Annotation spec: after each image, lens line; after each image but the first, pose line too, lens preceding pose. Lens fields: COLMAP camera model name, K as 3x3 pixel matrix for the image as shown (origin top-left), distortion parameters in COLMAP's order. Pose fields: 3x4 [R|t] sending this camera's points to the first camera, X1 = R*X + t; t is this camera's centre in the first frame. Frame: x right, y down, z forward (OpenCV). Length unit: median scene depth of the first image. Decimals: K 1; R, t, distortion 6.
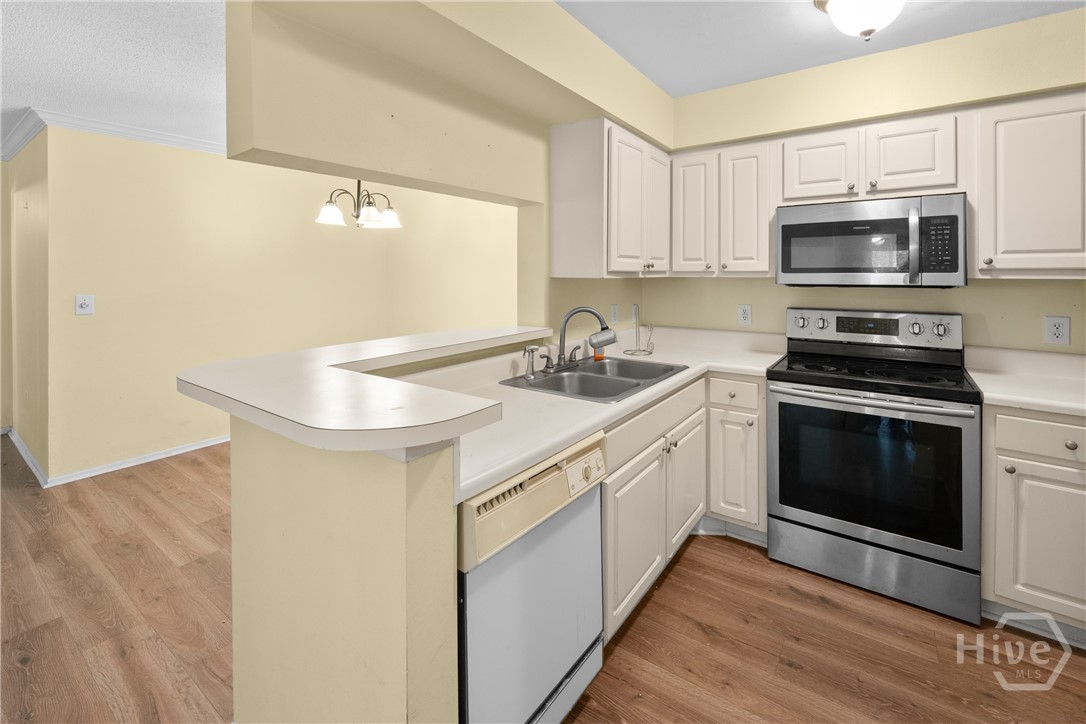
lens RADIAL K [[468.7, 0, 540.5], [0, 468.7, 271.4], [0, 0, 1]] dist [-0.009672, -0.000307]
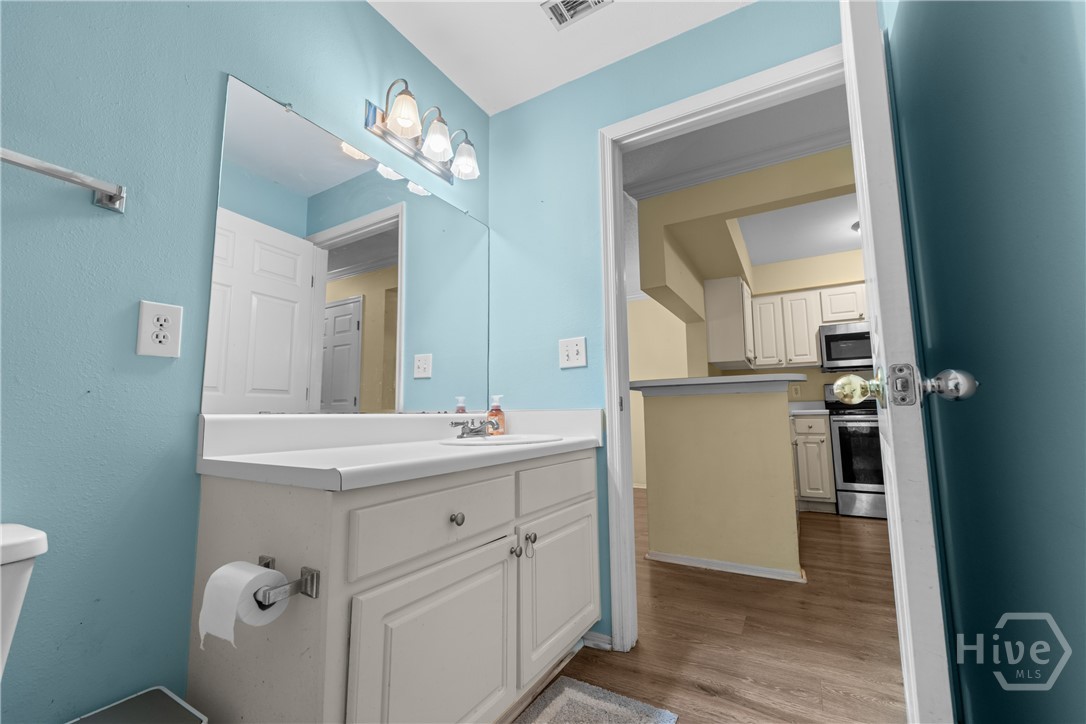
lens RADIAL K [[437.8, 0, 541.2], [0, 437.8, 363.9], [0, 0, 1]] dist [0.001220, -0.001558]
pose [[0.994479, 0.004017, 0.104854, -0.757303], [0.007118, 0.994383, -0.105604, 0.182501], [-0.104689, 0.105768, 0.988865, -0.559651]]
